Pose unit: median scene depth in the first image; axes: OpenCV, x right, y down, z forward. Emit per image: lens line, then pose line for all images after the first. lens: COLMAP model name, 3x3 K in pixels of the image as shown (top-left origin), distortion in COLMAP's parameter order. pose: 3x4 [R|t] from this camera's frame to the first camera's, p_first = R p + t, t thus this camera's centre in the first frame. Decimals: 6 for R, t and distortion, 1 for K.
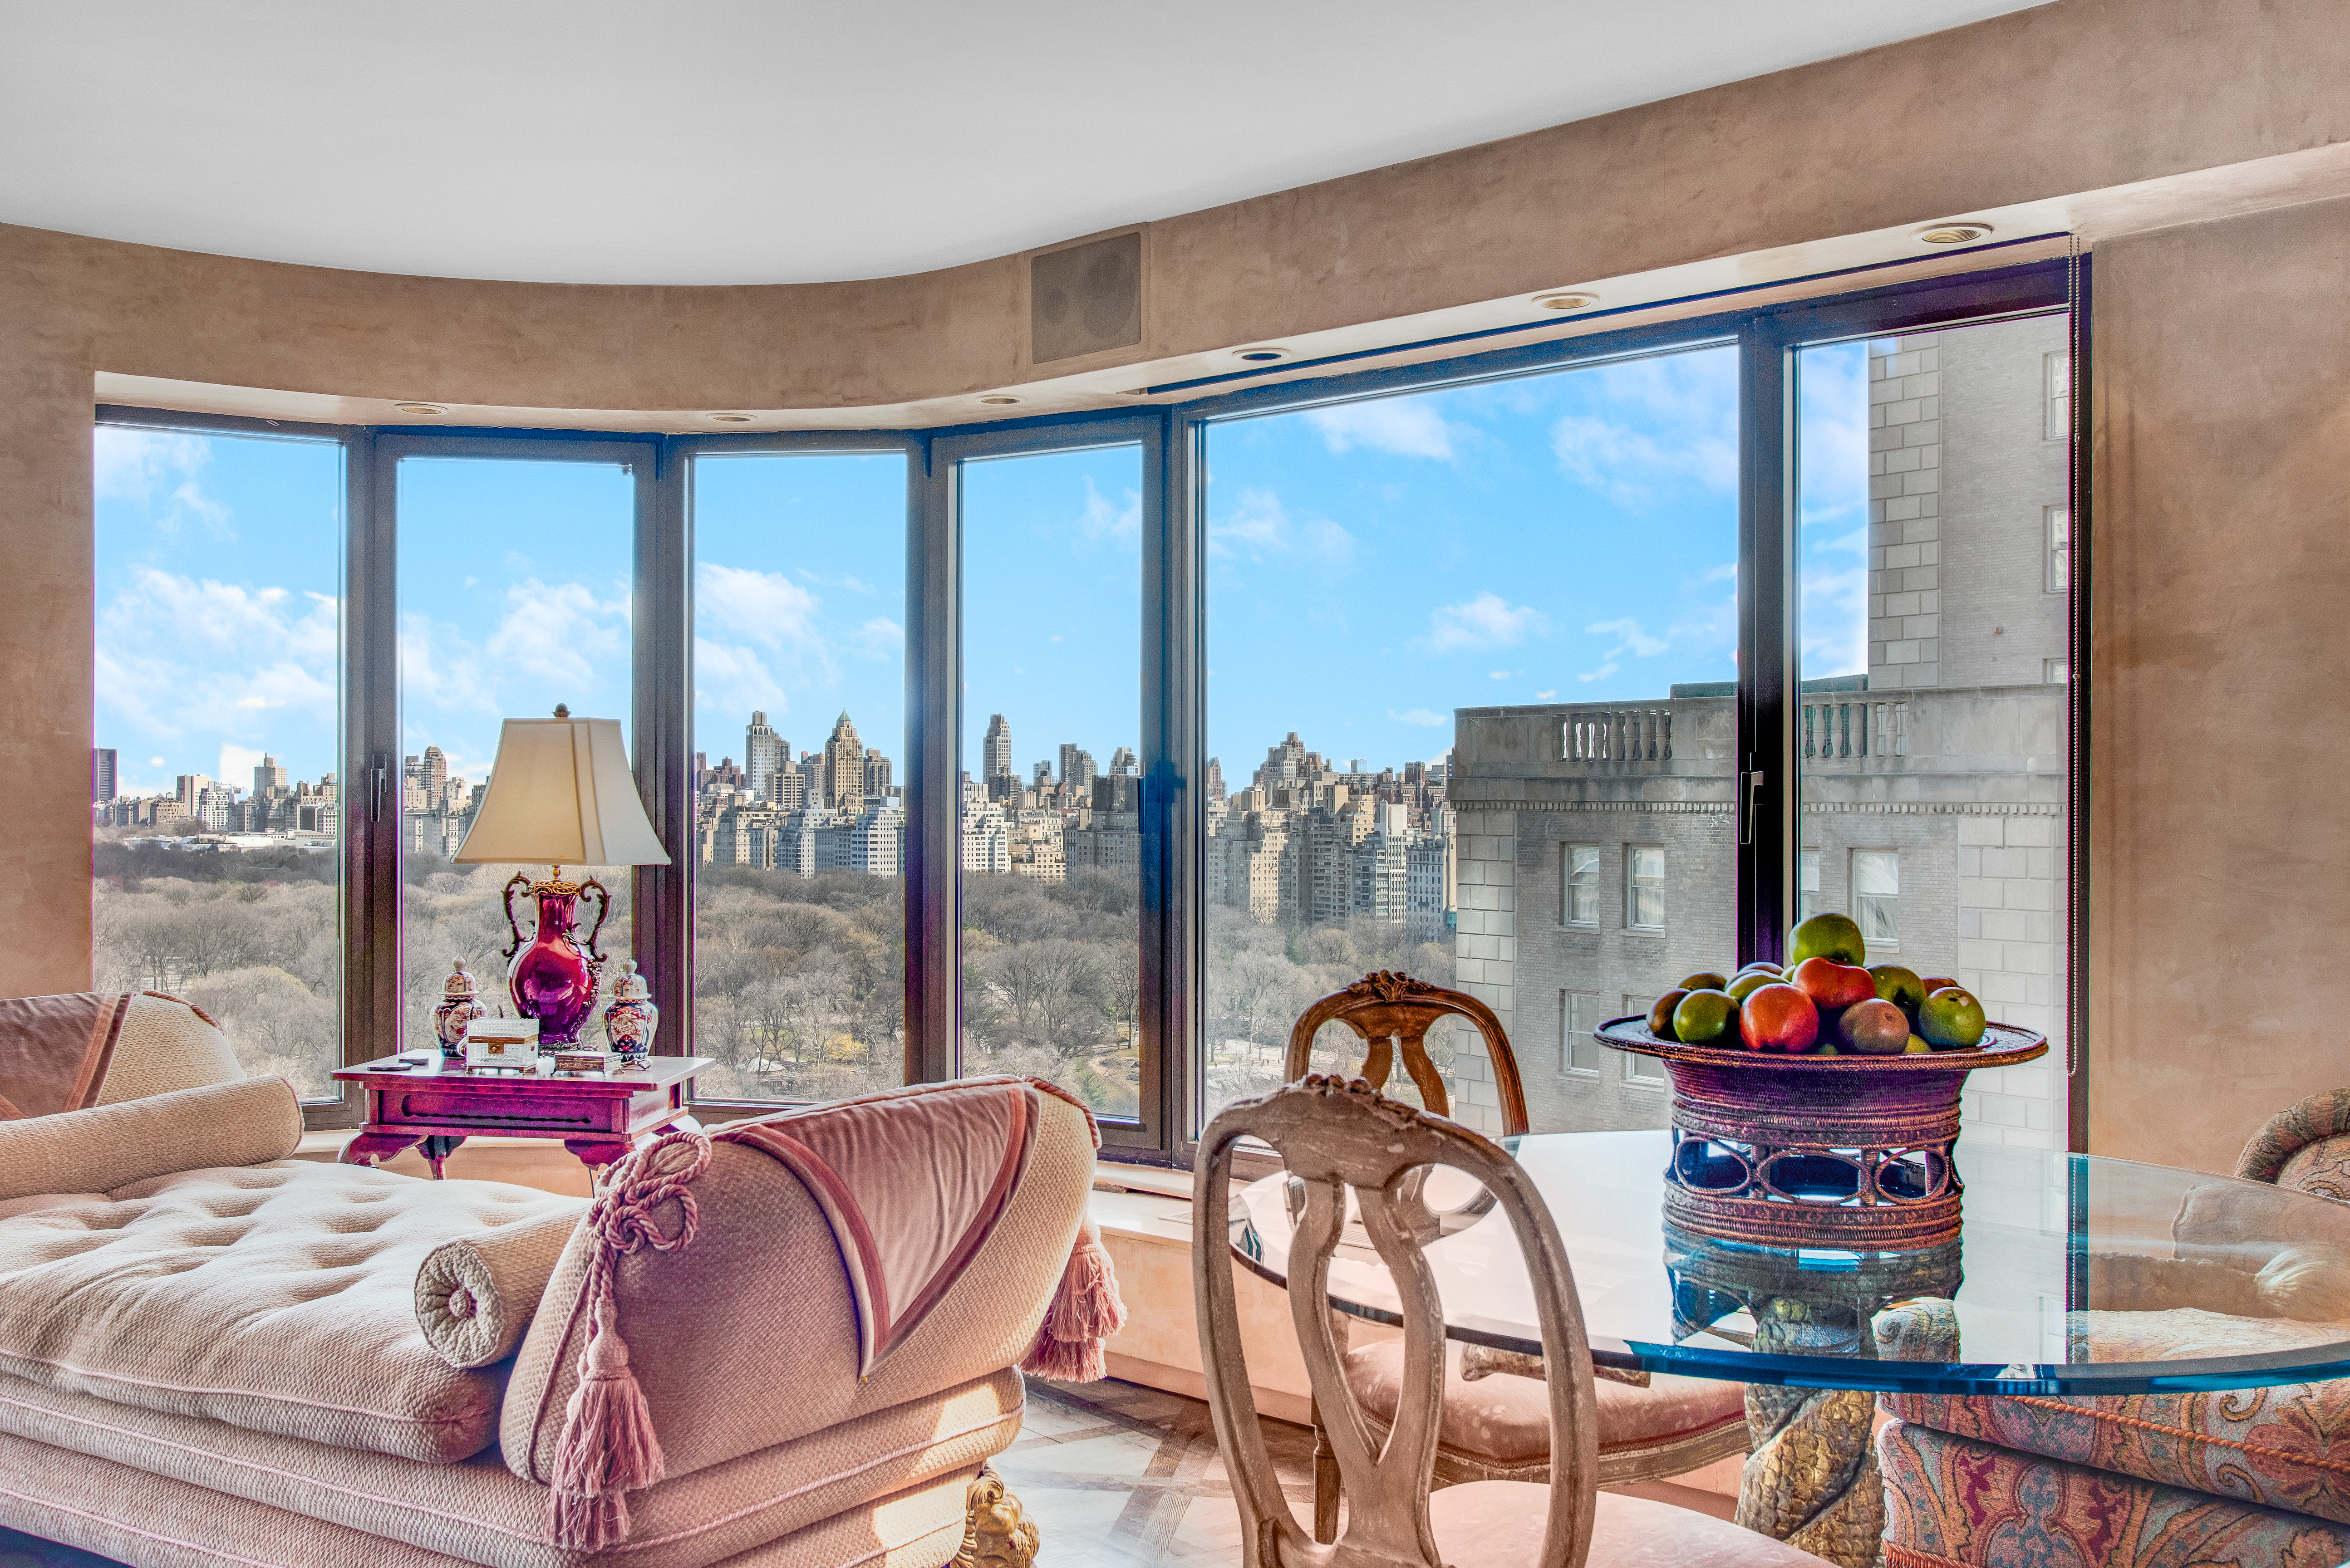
lens RADIAL K [[2305.3, 0, 1176.2], [0, 2305.3, 784.7], [0, 0, 1]] dist [-0.030355, 0.000000]
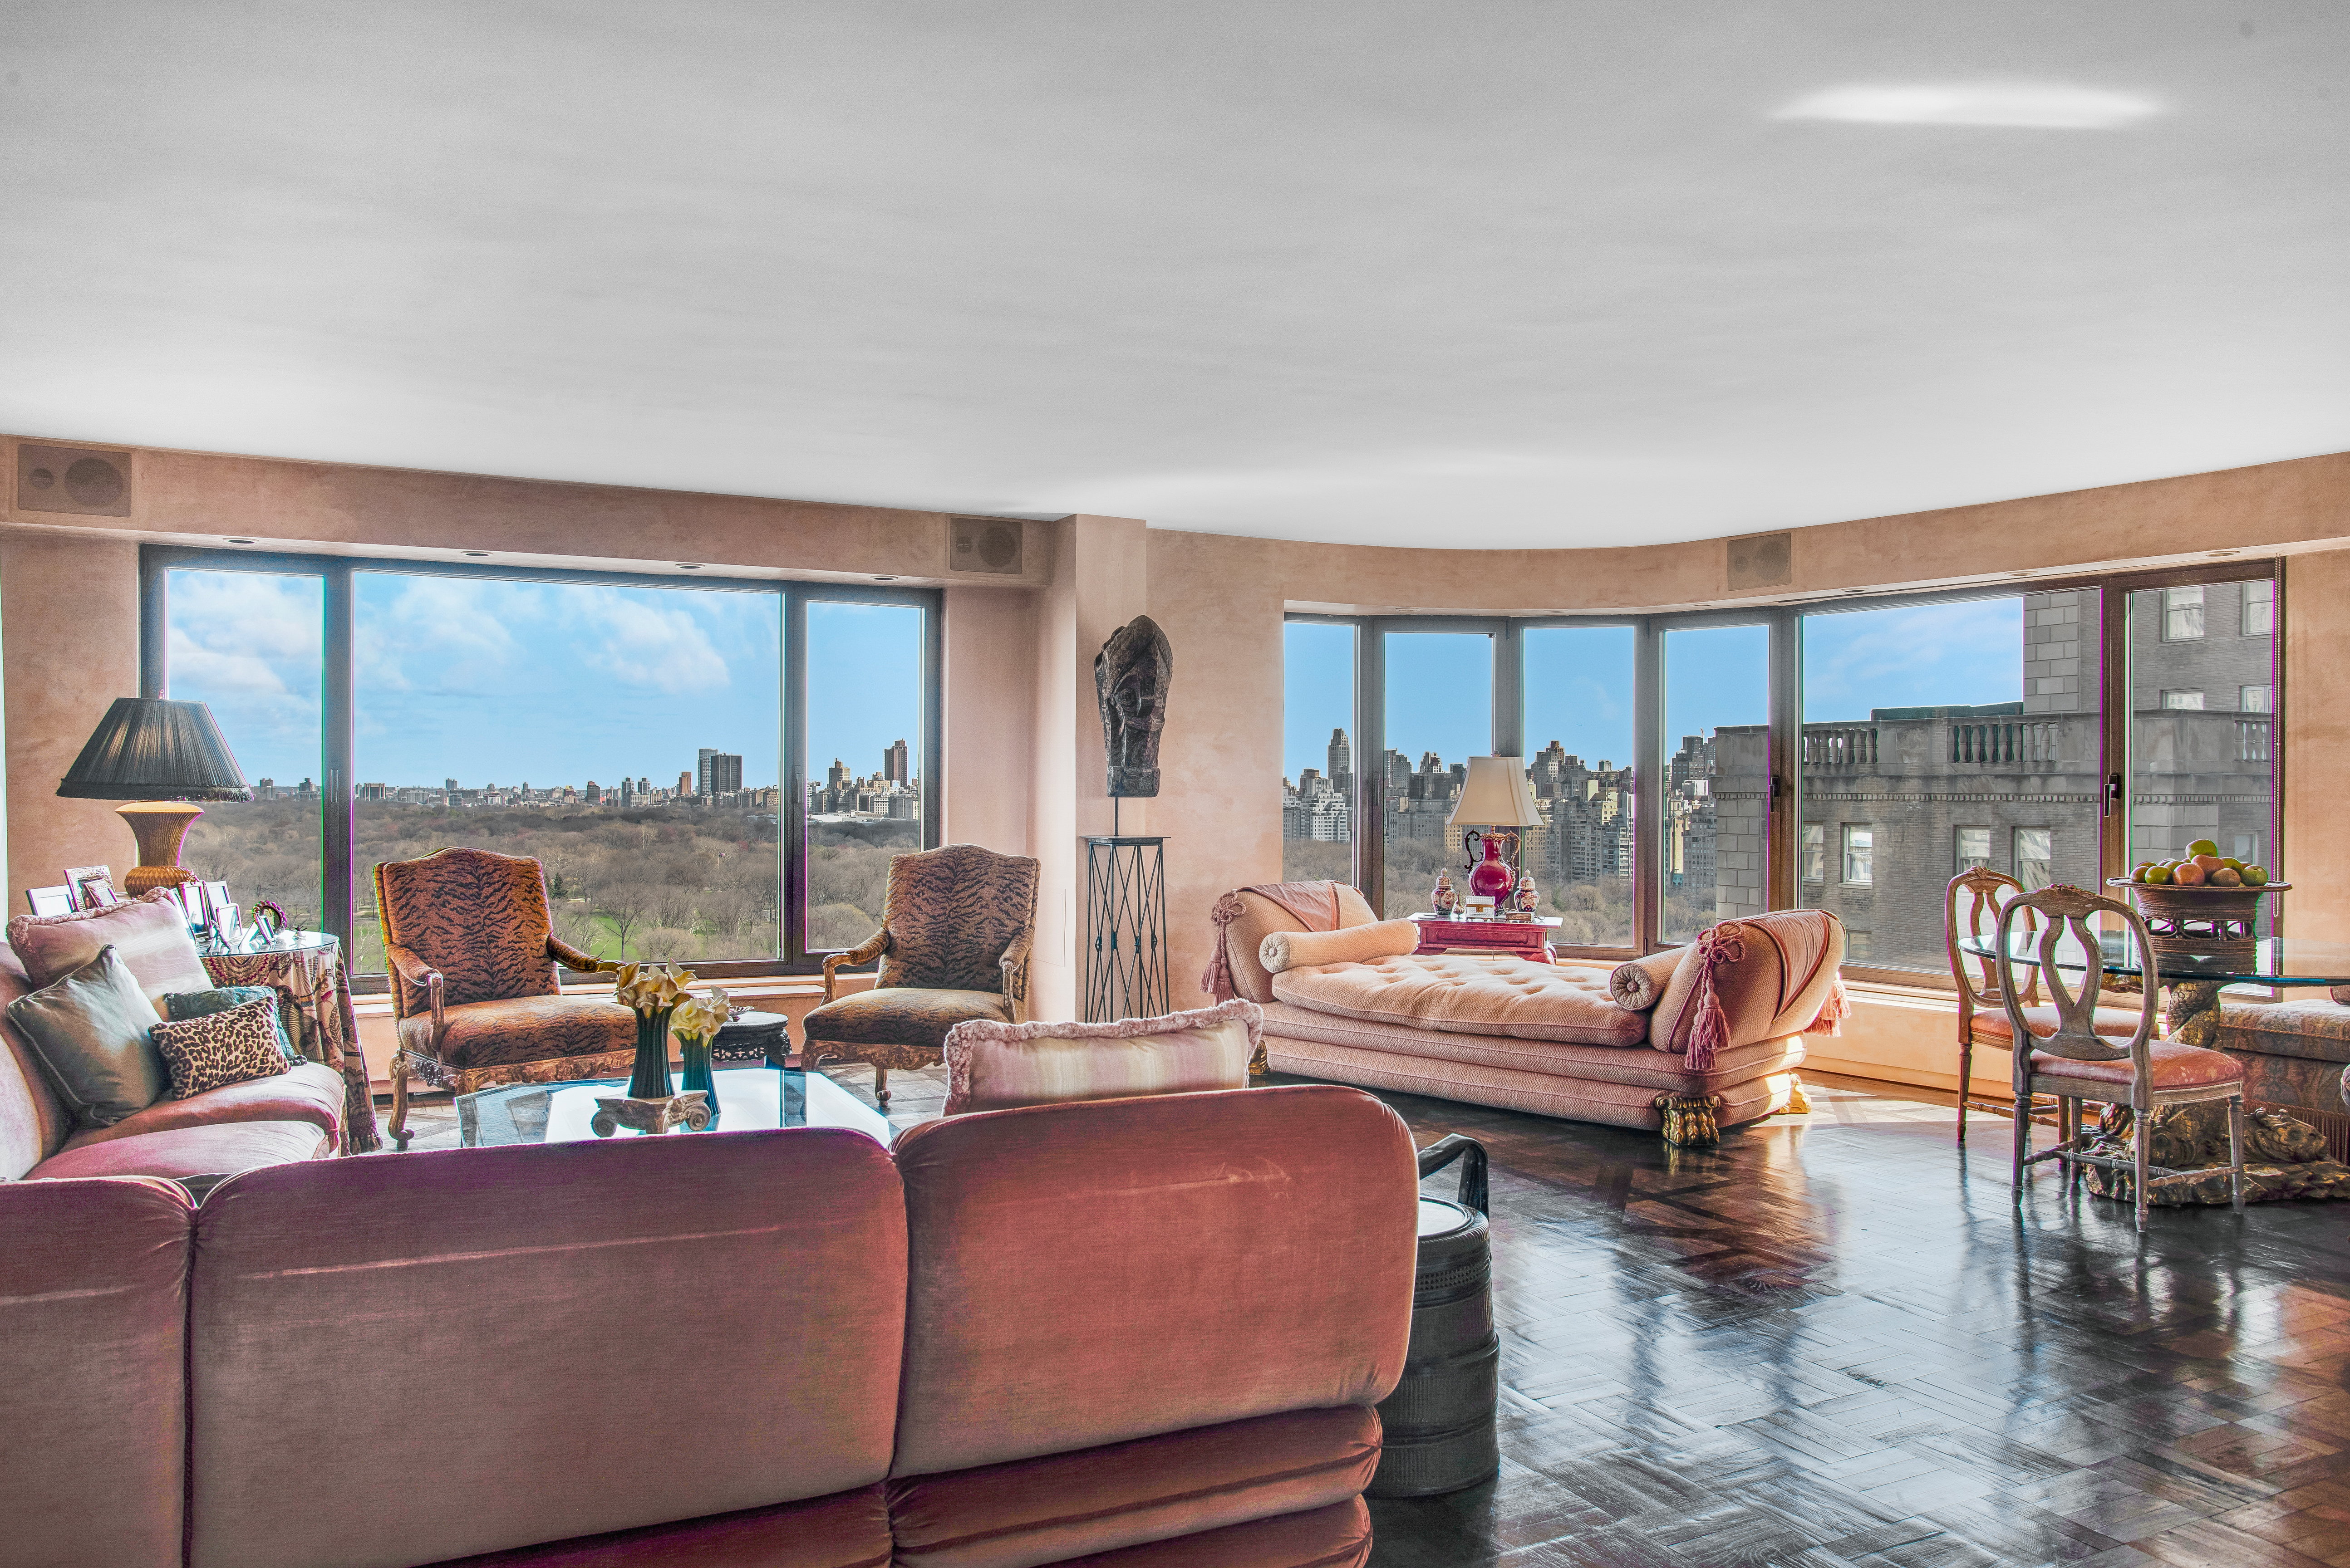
lens RADIAL K [[1704.3, 0, 1168.8], [0, 1704.3, 787.2], [0, 0, 1]] dist [-0.026631, 0.028053]
pose [[0.987656, 0.000695, -0.156636, -0.290310], [0.000079, 0.999988, 0.004931, -0.008098], [0.156638, -0.004882, 0.987644, -0.563080]]
